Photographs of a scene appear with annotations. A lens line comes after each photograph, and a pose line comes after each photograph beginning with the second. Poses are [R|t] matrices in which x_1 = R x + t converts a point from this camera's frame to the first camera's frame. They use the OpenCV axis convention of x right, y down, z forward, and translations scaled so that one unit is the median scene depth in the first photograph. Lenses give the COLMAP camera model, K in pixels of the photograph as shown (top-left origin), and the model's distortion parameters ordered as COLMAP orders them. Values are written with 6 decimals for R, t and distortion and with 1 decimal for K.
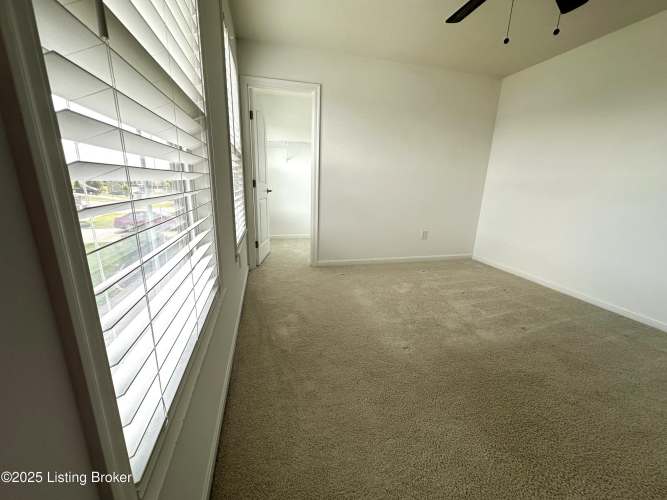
lens RADIAL K [[265.1, 0, 333.7], [0, 265.1, 253.1], [0, 0, 1]] dist [-0.001842, 0.000298]
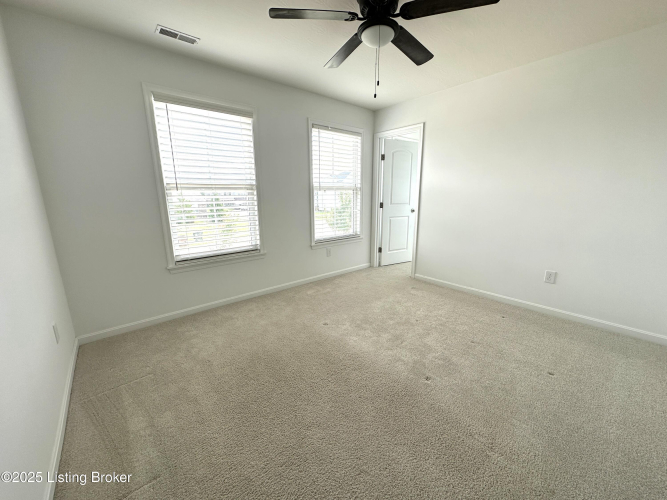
lens RADIAL K [[265.1, 0, 331.0], [0, 265.1, 252.8], [0, 0, 1]] dist [-0.001842, 0.000298]
pose [[0.440870, 0.160911, -0.883029, 0.815800], [-0.223316, 0.972528, 0.065725, -0.055318], [0.869347, 0.168218, 0.464693, 0.173770]]
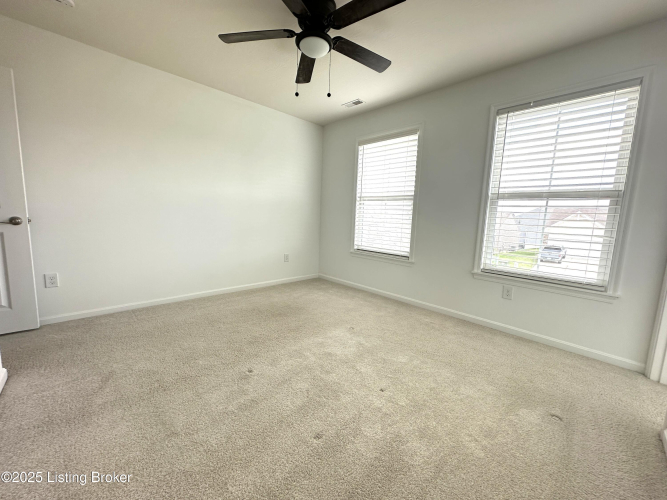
lens RADIAL K [[265.1, 0, 326.8], [0, 265.1, 247.2], [0, 0, 1]] dist [-0.001842, 0.000298]
pose [[-0.875285, 0.039715, -0.481974, 0.593883], [-0.161759, 0.915175, 0.369172, -0.304867], [0.455752, 0.401095, -0.794615, 1.050846]]
